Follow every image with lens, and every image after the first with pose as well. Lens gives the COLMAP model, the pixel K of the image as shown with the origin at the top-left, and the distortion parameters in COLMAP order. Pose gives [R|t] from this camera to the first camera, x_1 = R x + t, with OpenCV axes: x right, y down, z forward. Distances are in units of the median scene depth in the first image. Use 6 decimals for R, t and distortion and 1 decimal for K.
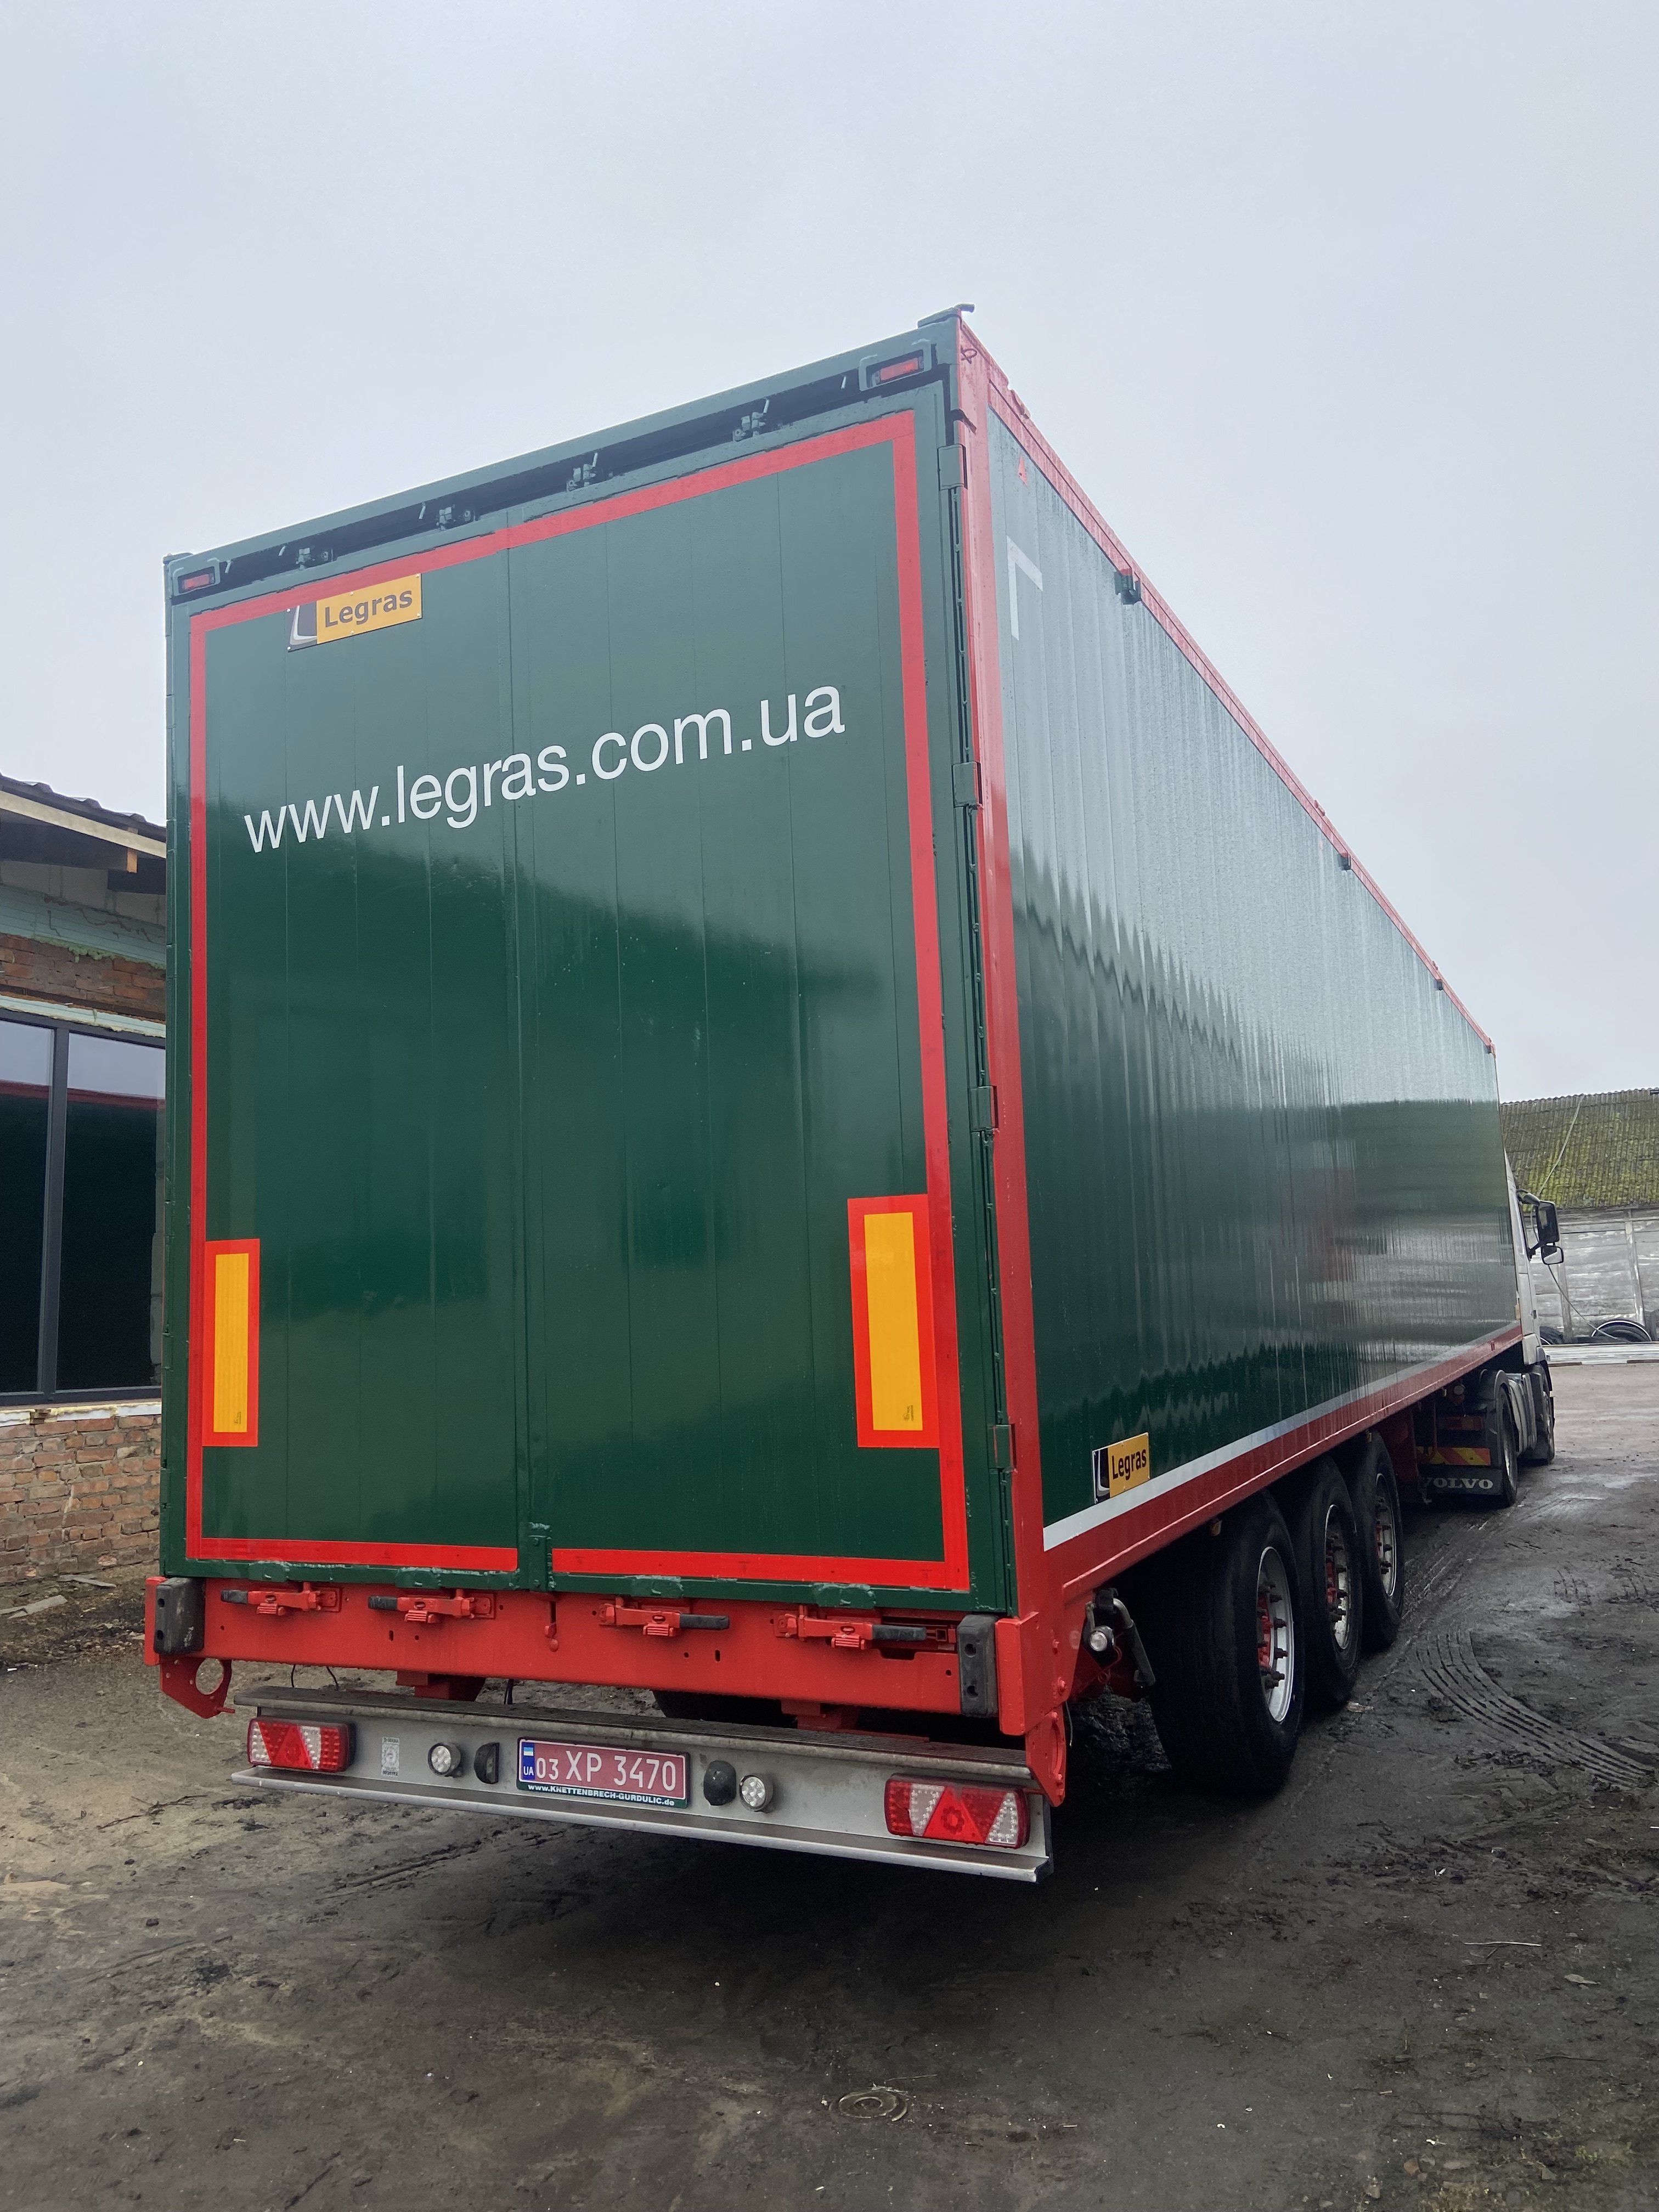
lens RADIAL K [[1659.1, 0, 829.5], [0, 1659.1, 1106.0], [0, 0, 1]] dist [0.121732, -0.151363]
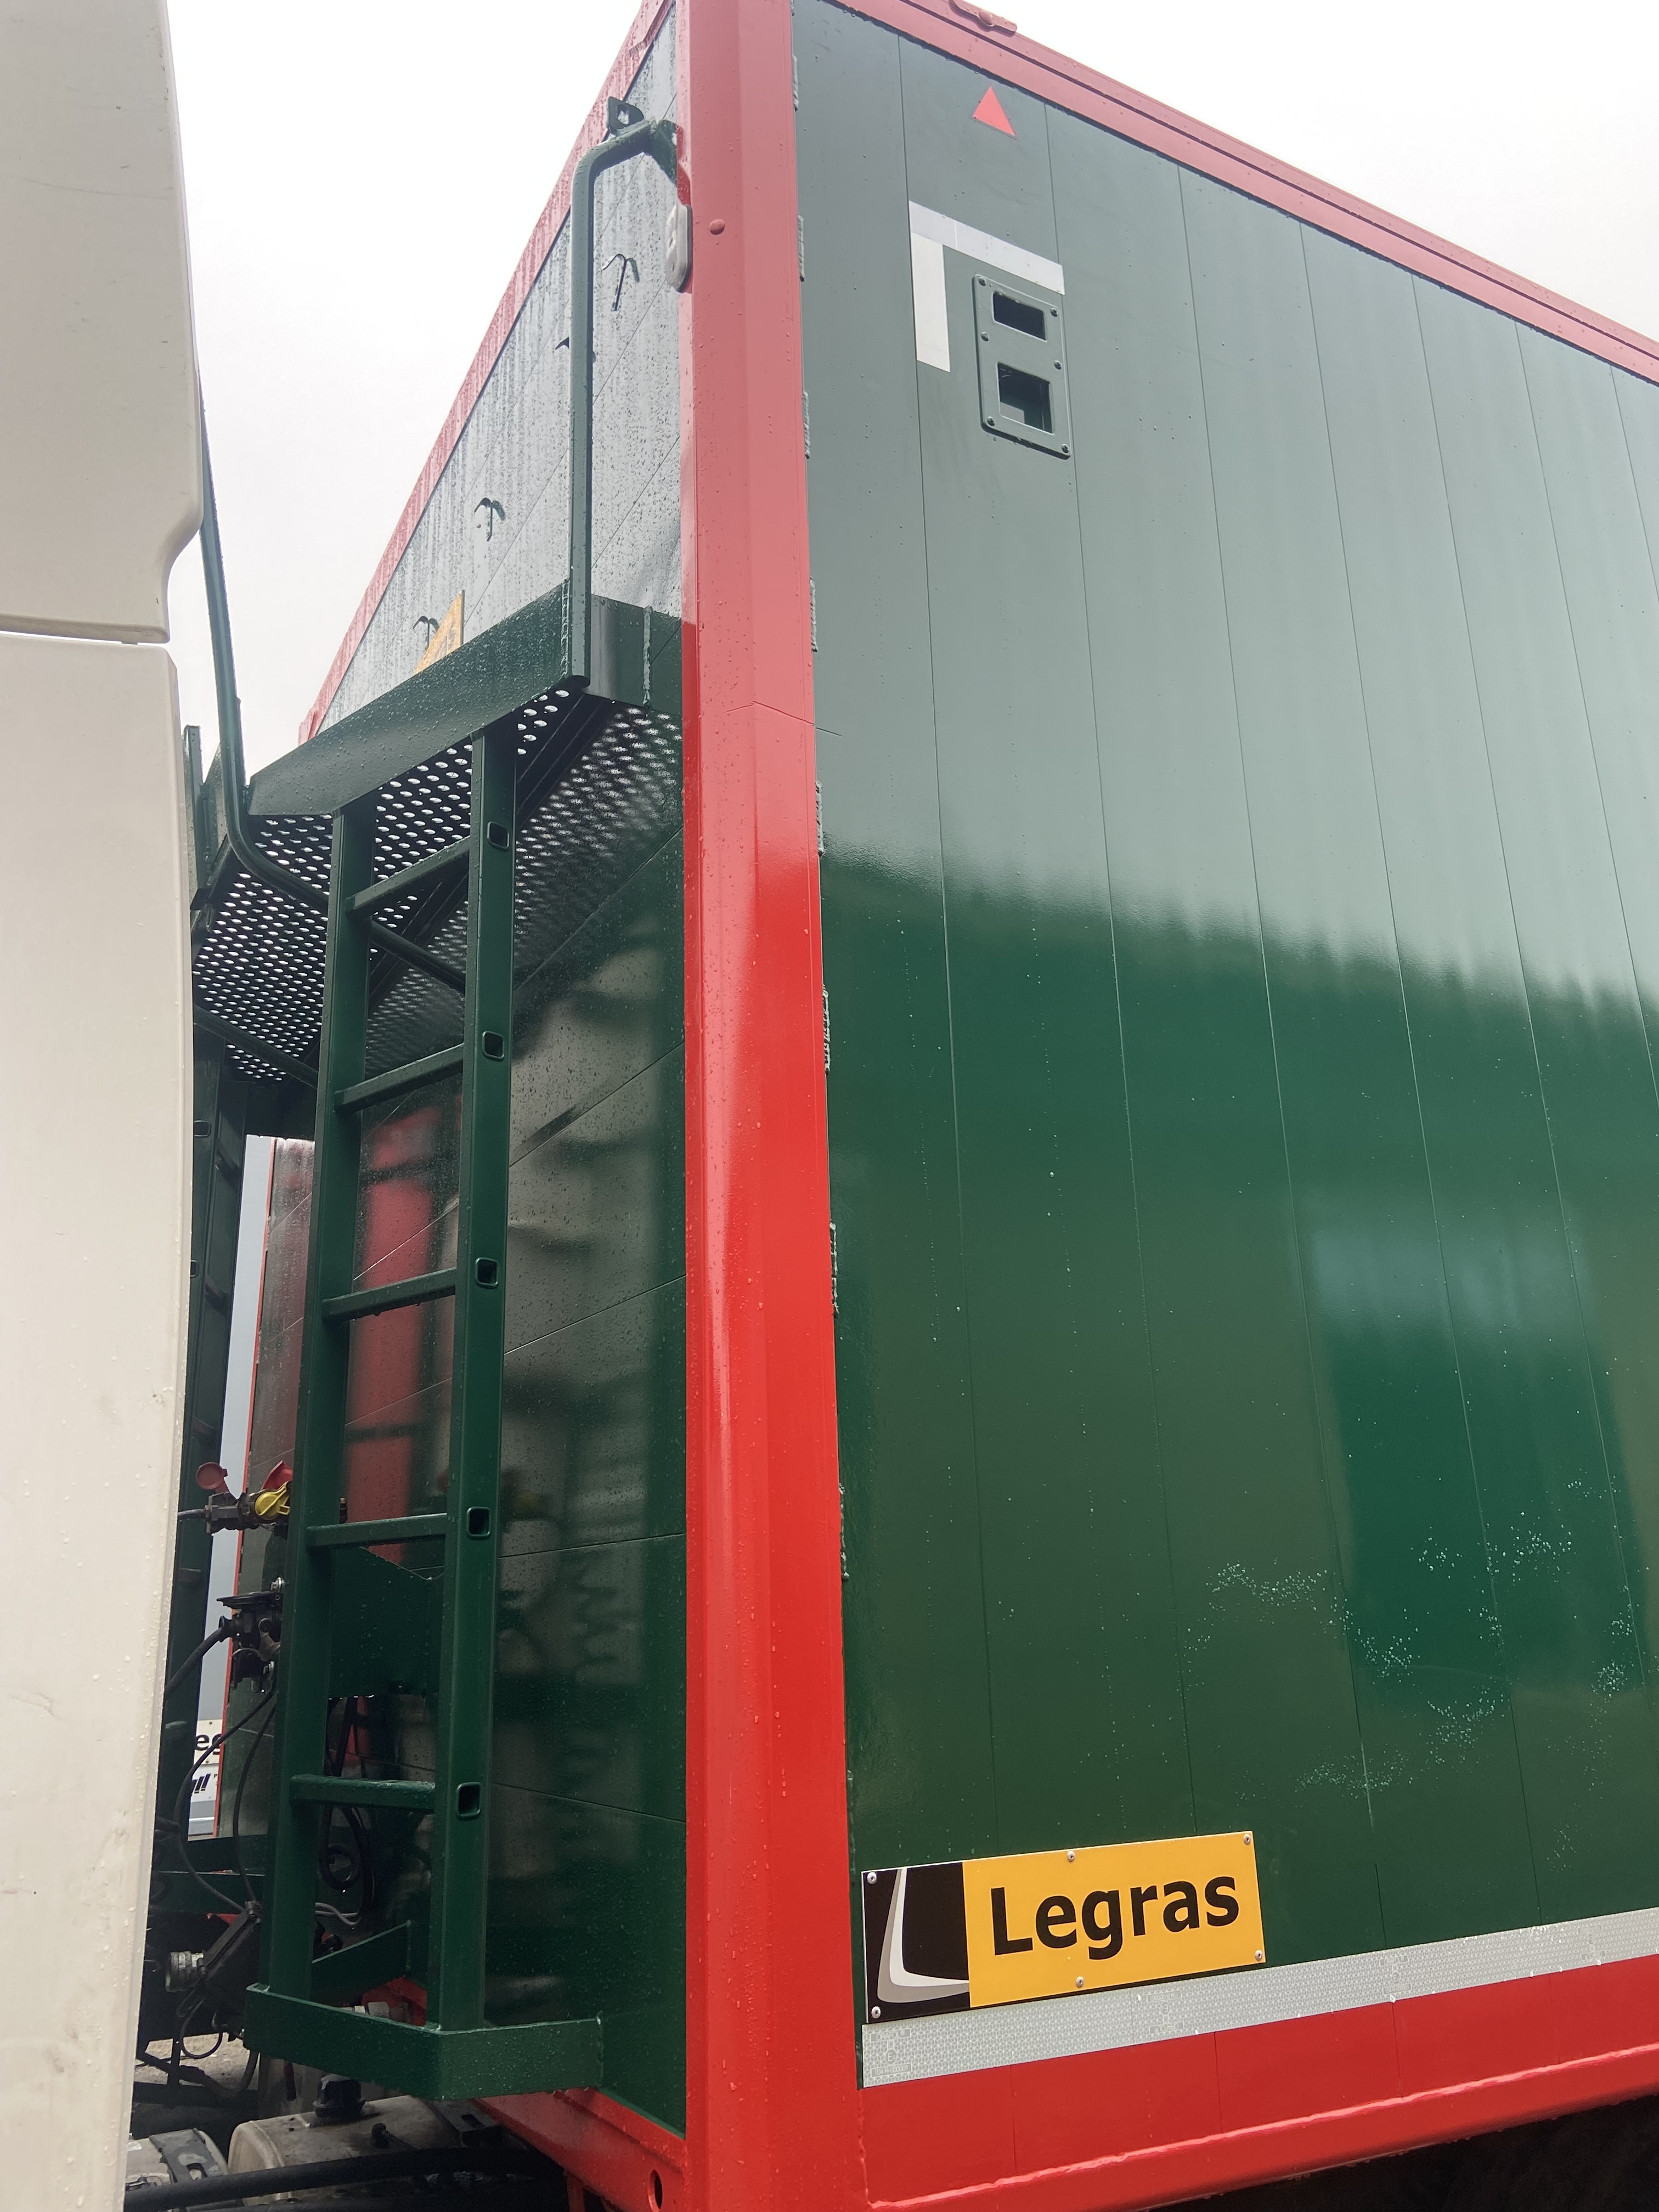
lens RADIAL K [[1659.1, 0, 829.5], [0, 1659.1, 1106.0], [0, 0, 1]] dist [0.121732, -0.151363]
pose [[0.565263, 0.259907, 0.782896, -0.690196], [-0.075974, 0.961437, -0.264324, -0.387281], [-0.821404, 0.089933, 0.563211, 0.886339]]
